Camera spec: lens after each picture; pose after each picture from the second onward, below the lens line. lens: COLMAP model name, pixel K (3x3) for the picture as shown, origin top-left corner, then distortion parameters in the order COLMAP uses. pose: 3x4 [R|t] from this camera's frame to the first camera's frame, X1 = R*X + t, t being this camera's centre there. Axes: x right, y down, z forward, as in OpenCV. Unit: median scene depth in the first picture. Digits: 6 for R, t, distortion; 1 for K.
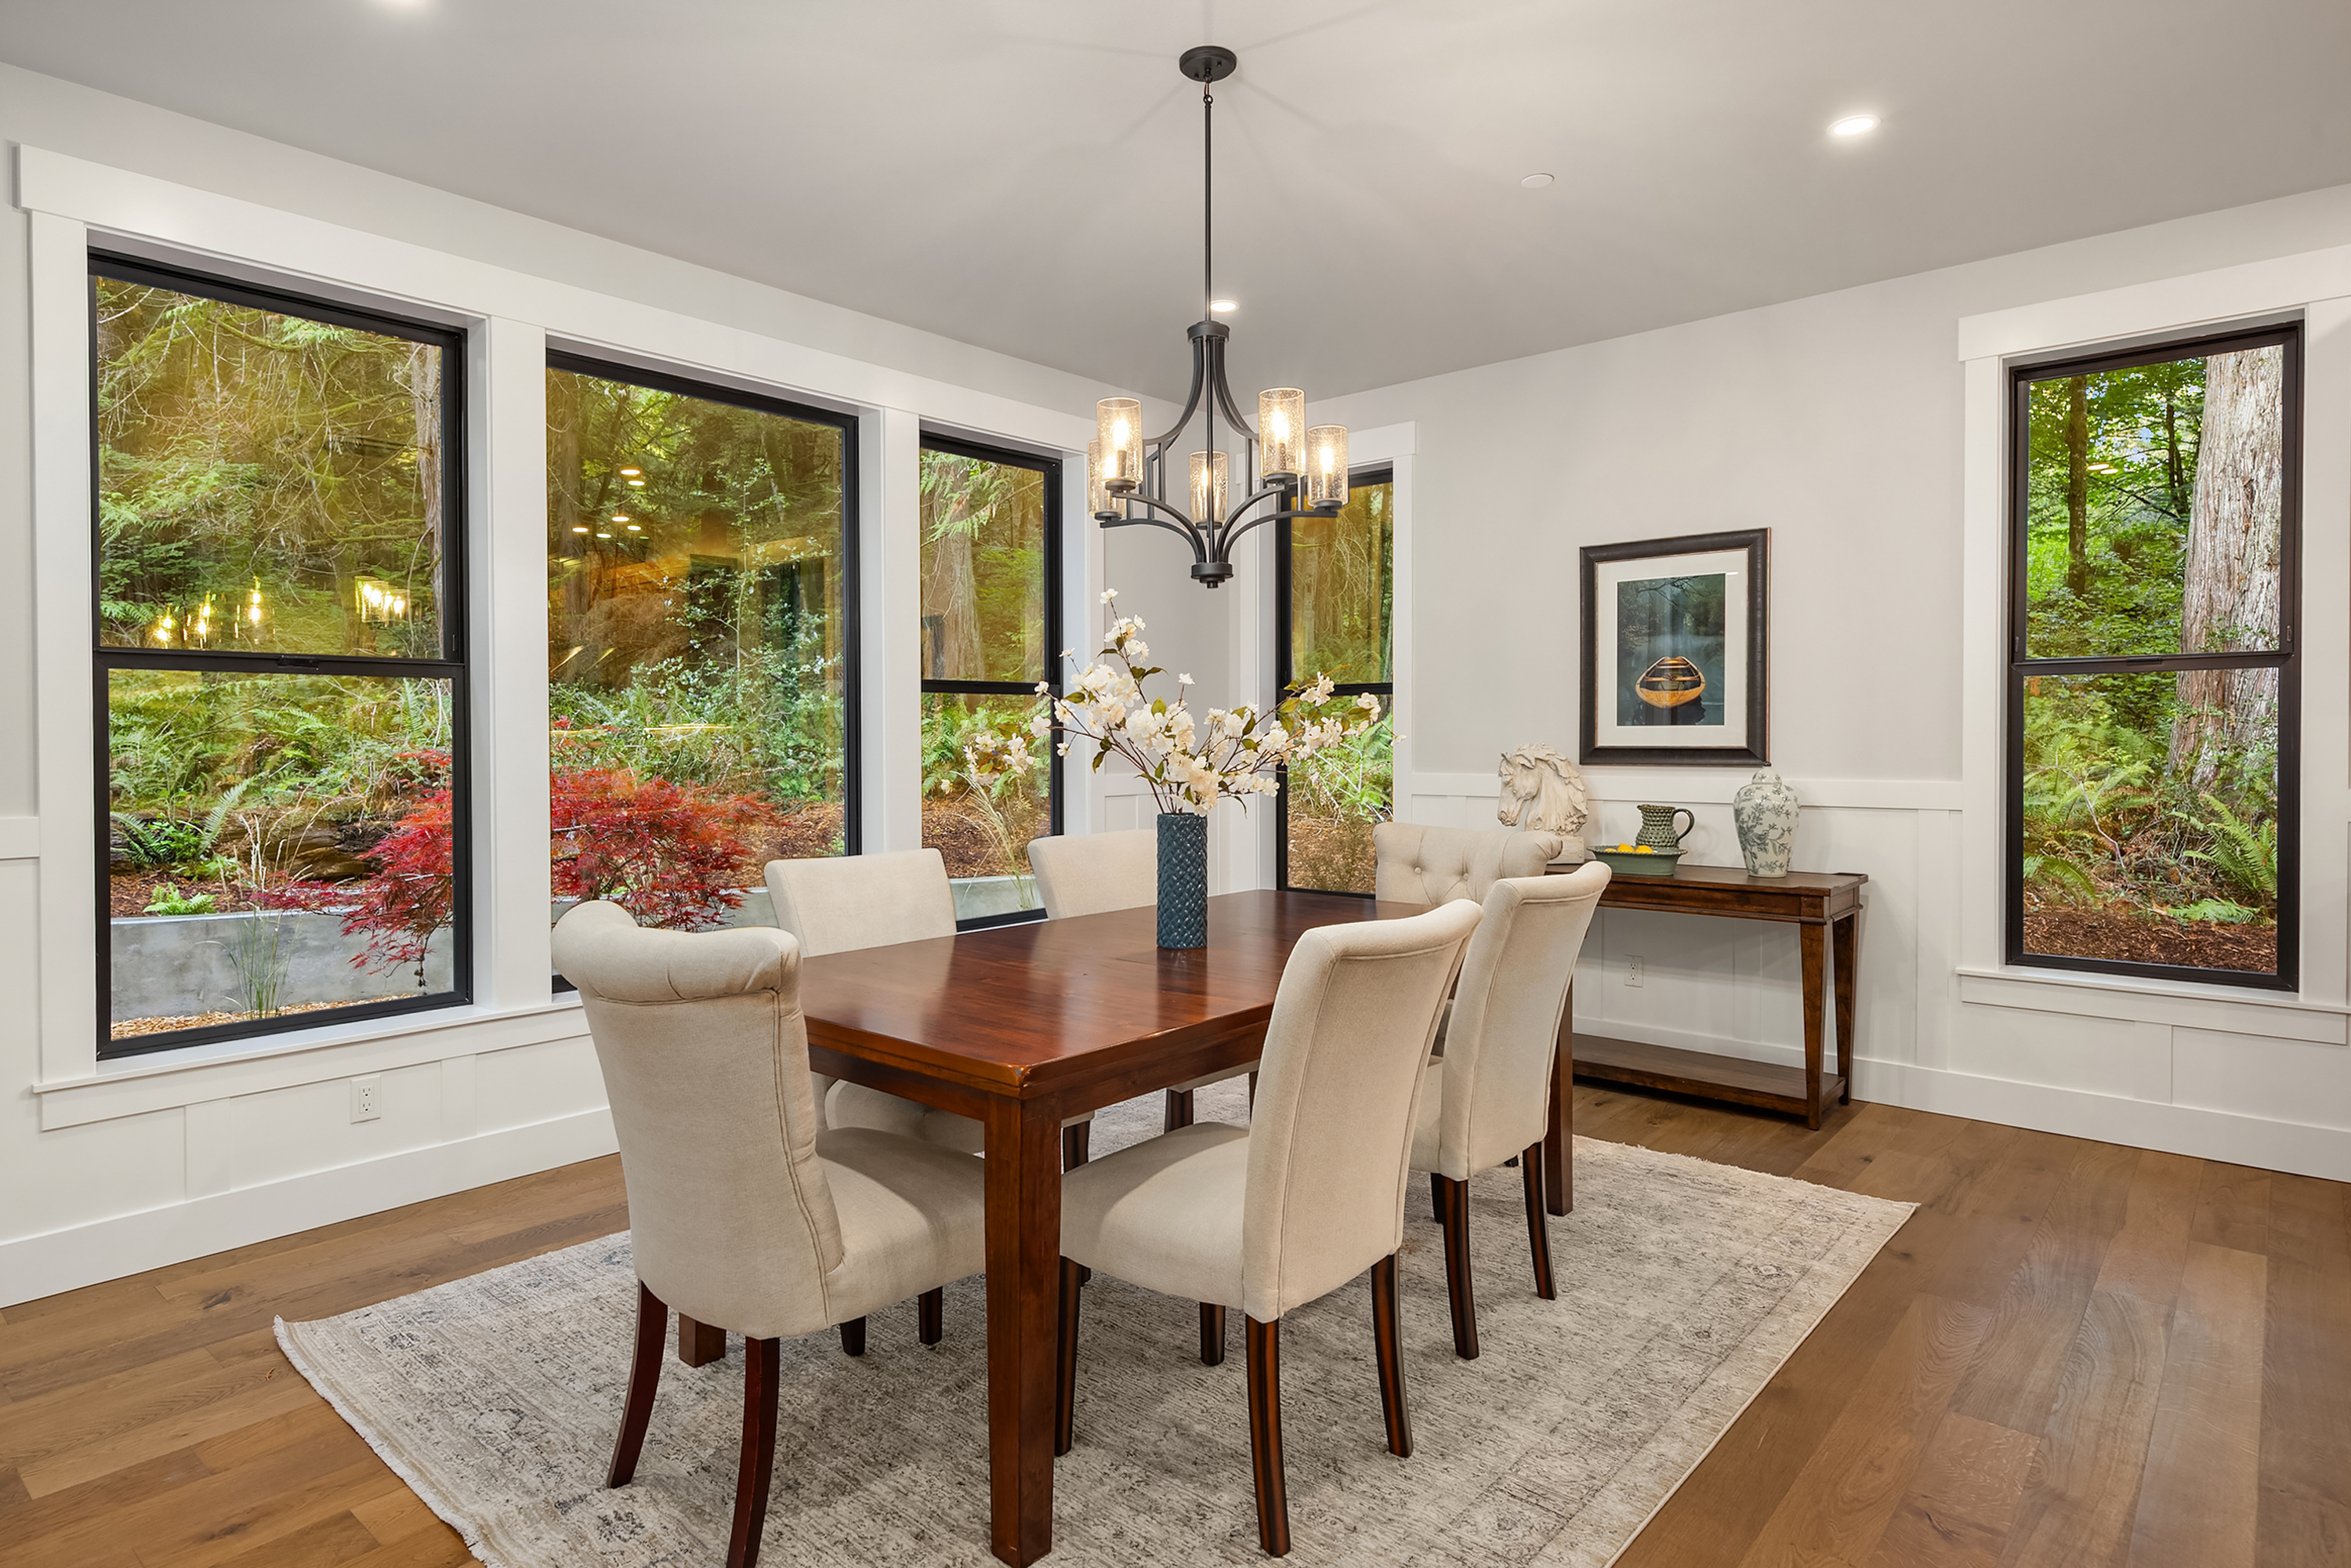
lens RADIAL K [[1295.4, 0, 1172.2], [0, 1295.4, 765.1], [0, 0, 1]] dist [-0.004291, -0.000095]
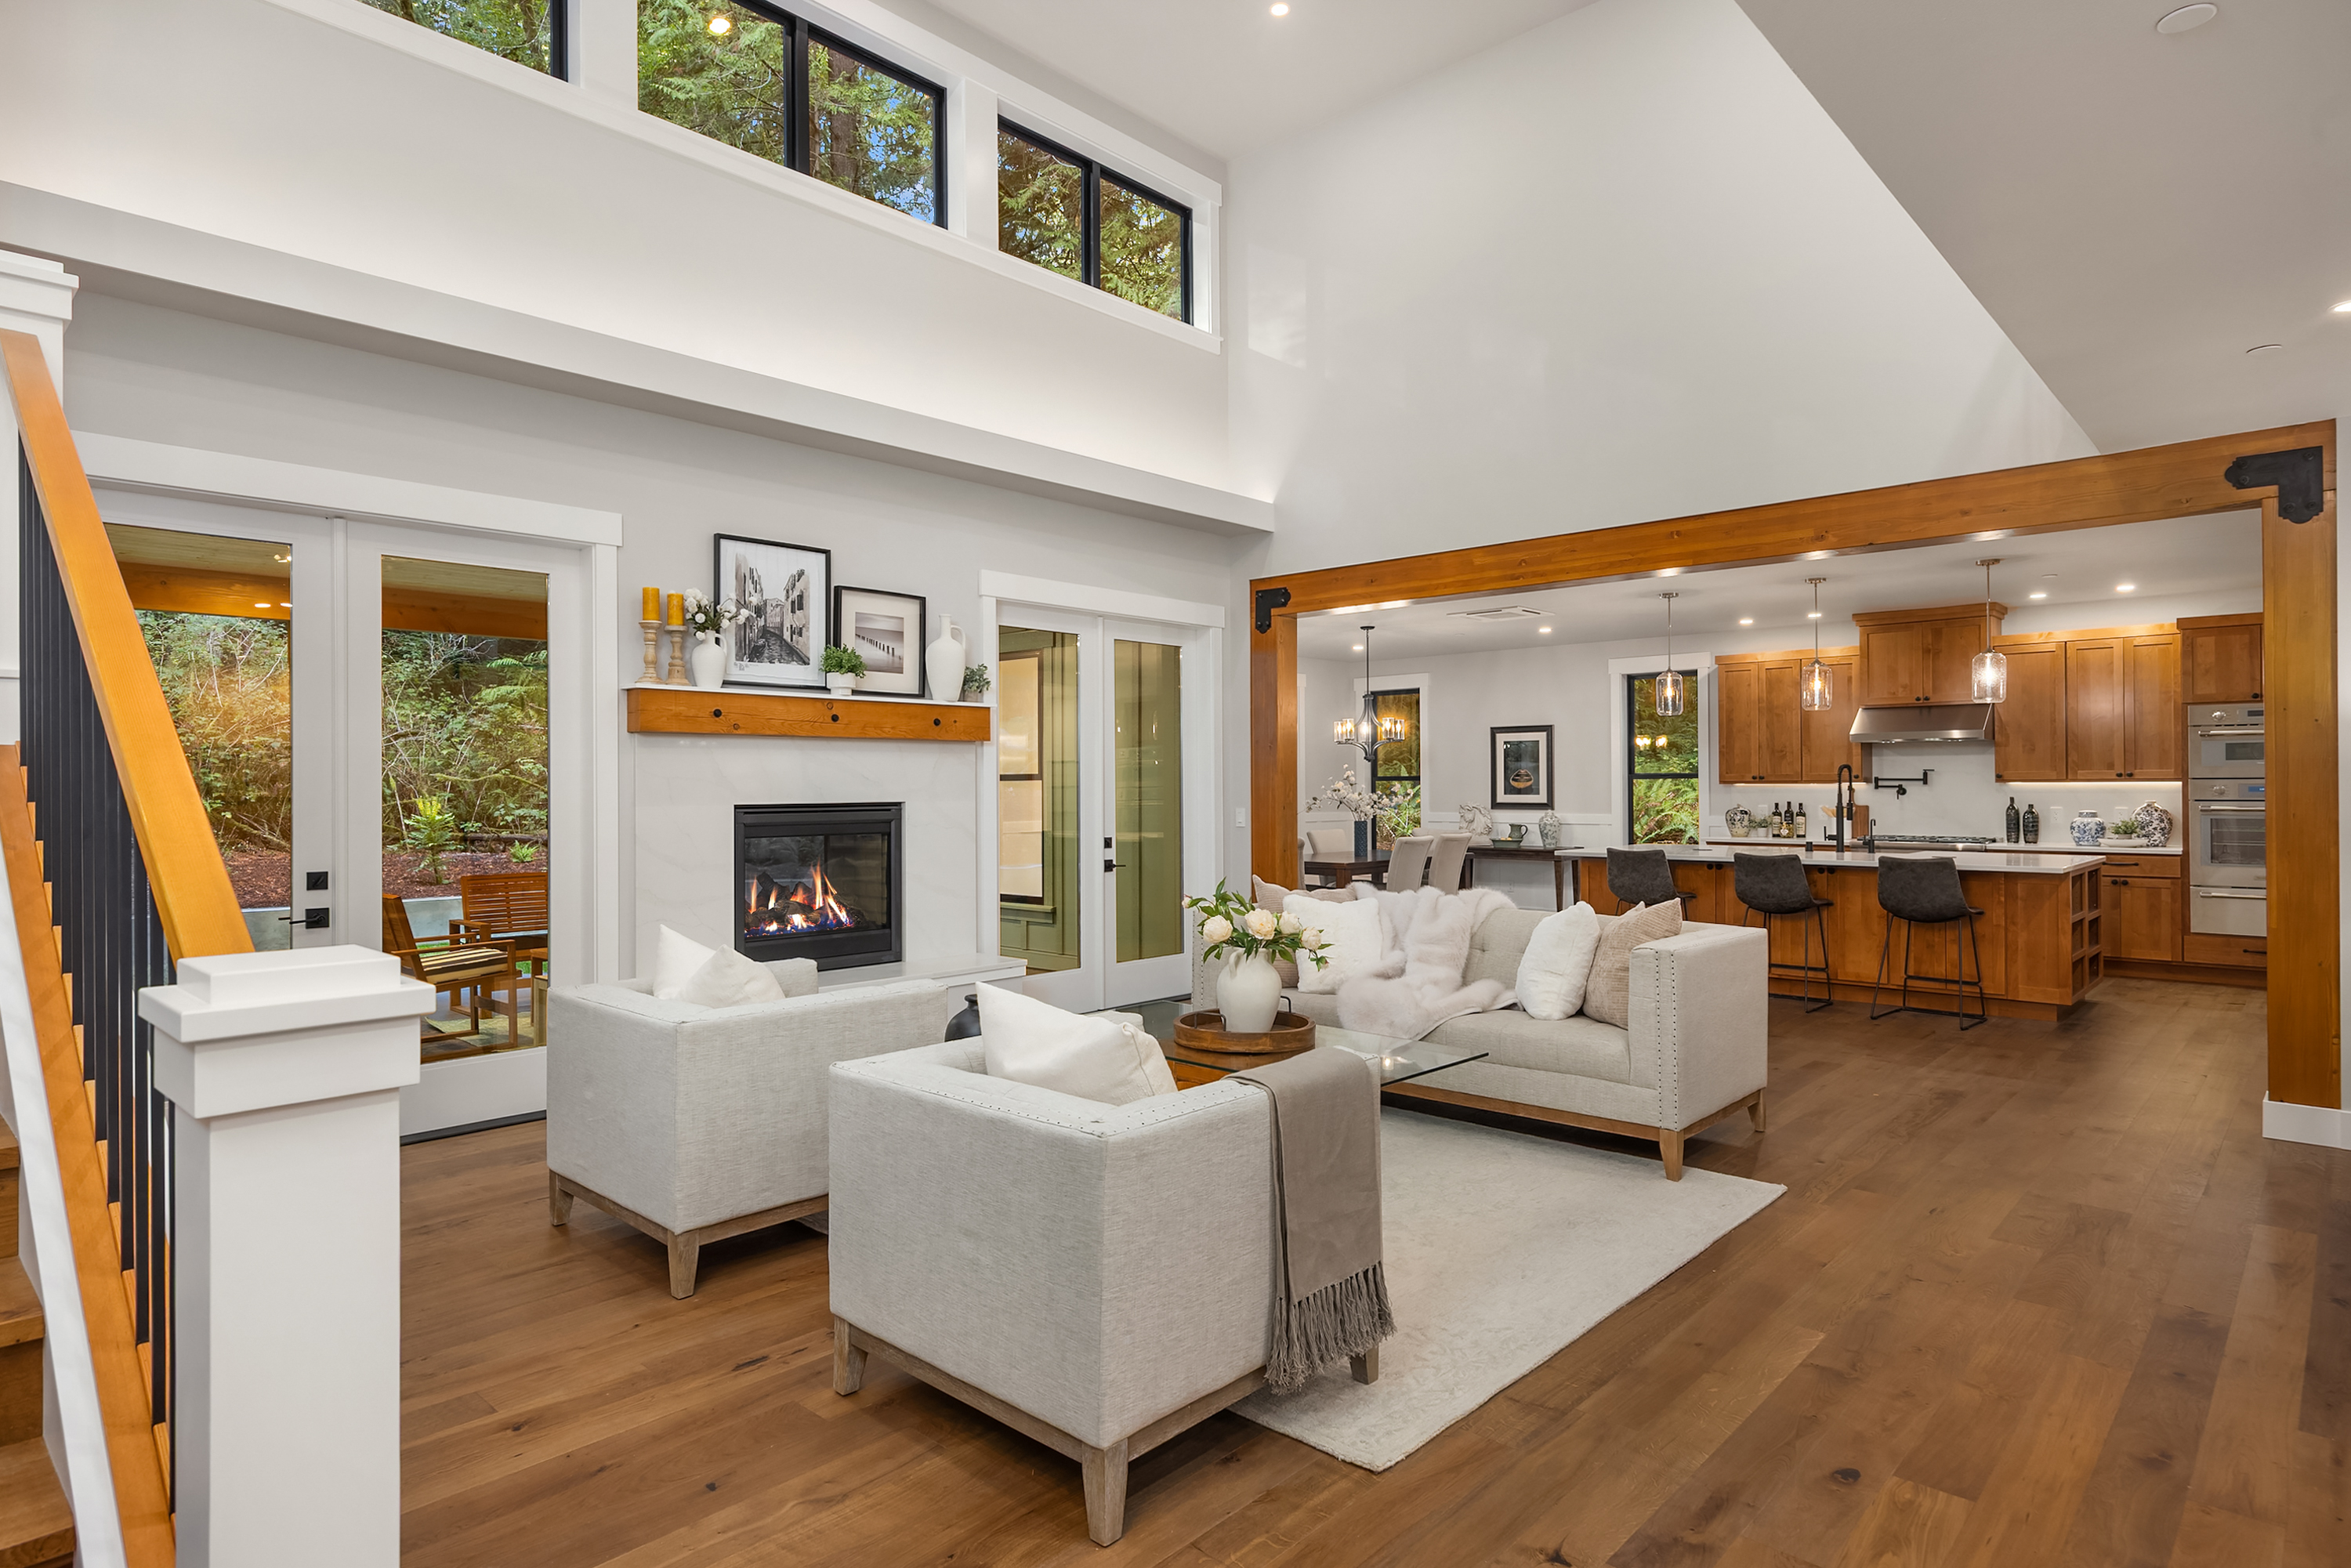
lens RADIAL K [[1295.4, 0, 1181.1], [0, 1295.4, 768.3], [0, 0, 1]] dist [-0.004291, -0.000095]
pose [[0.999606, 0.008071, -0.026878, -0.259275], [-0.009267, 0.998957, -0.044705, 0.042115], [0.026490, 0.044937, 0.998639, -1.758088]]
